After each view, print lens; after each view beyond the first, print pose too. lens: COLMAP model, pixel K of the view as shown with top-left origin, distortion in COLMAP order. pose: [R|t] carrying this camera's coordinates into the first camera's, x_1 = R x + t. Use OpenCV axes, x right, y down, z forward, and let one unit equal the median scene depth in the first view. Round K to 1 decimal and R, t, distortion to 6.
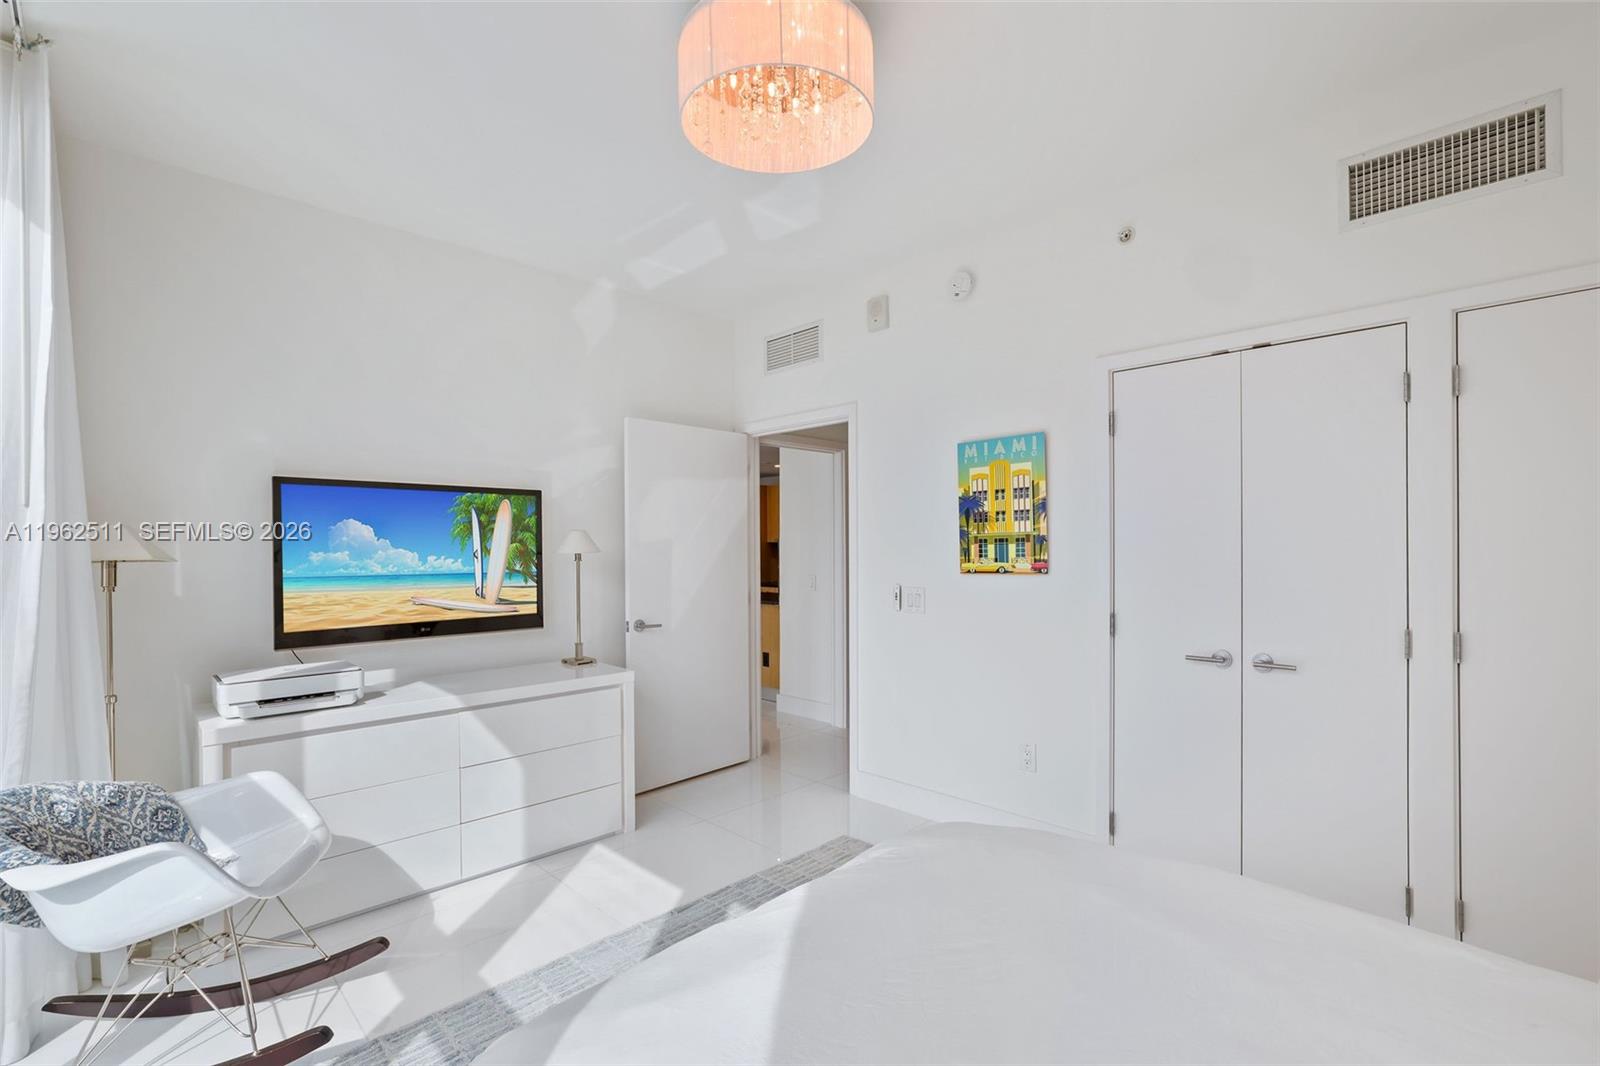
lens RADIAL K [[715.3, 0, 800.0], [0, 715.3, 533.0], [0, 0, 1]] dist [0.000813, 0.000216]
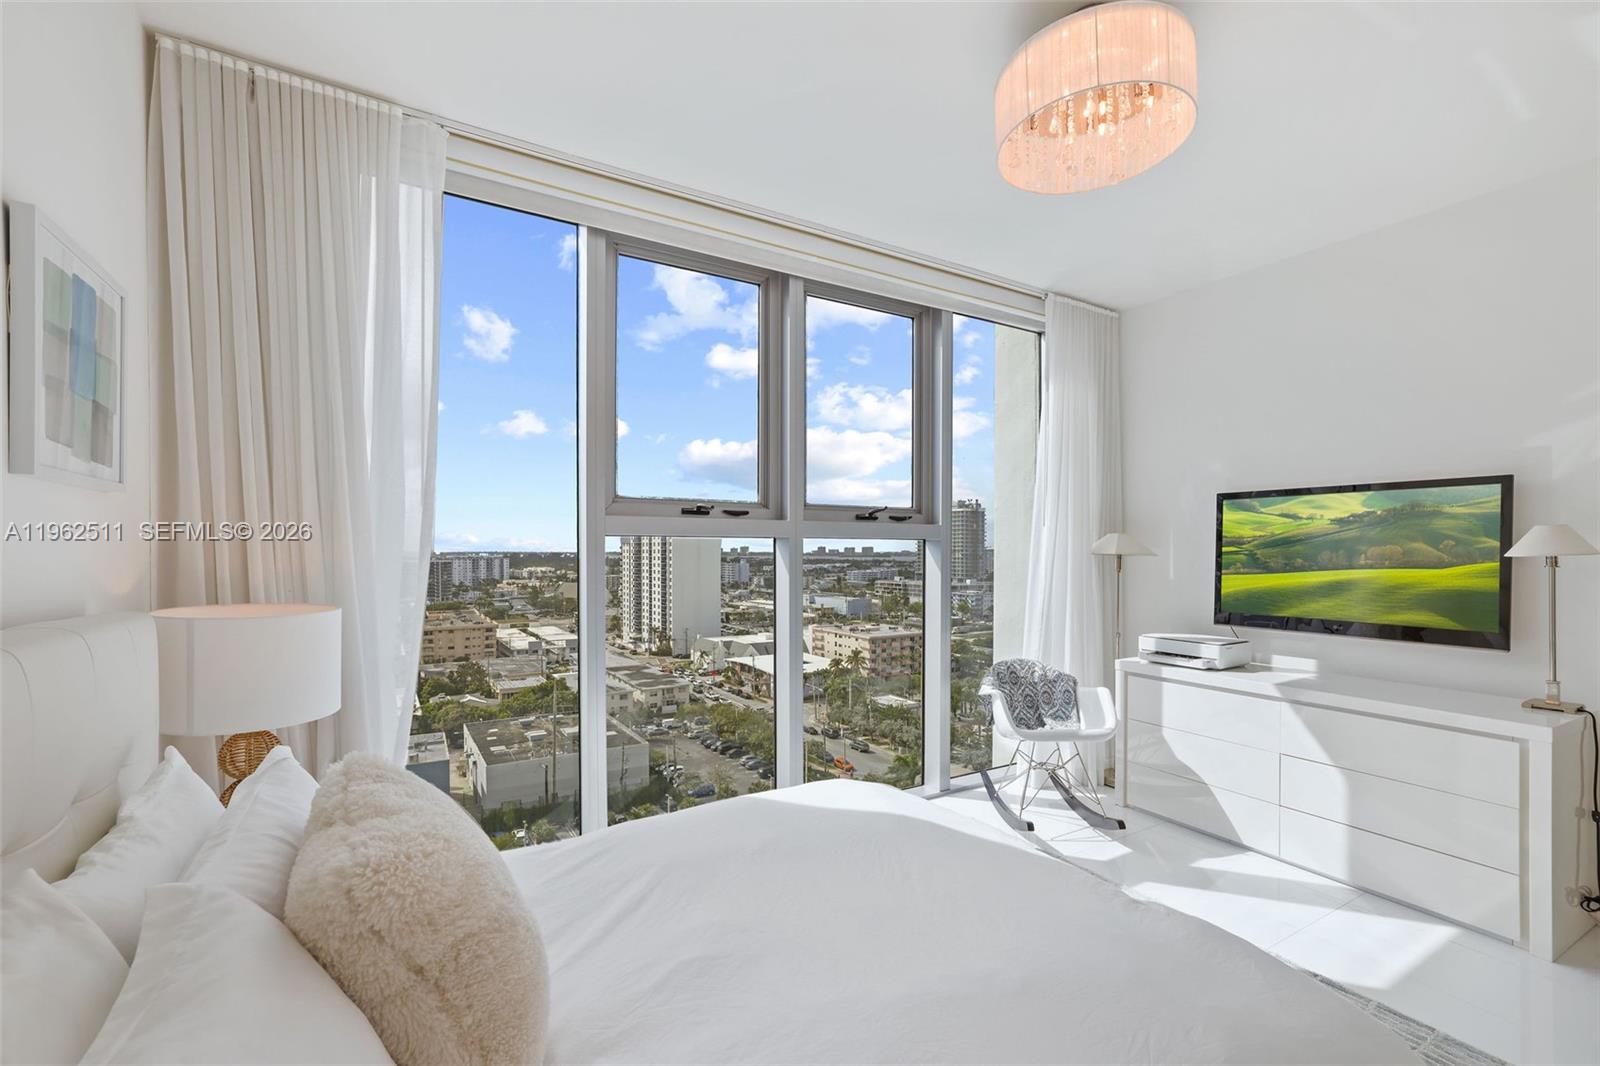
lens RADIAL K [[695.8, 0, 800.0], [0, 695.8, 533.0], [0, 0, 1]] dist [-0.001020, 0.000149]
pose [[-0.227985, -0.017456, -0.973508, 0.702045], [0.016376, 0.999629, -0.021759, 0.009736], [0.973527, -0.020903, -0.227615, 0.542881]]
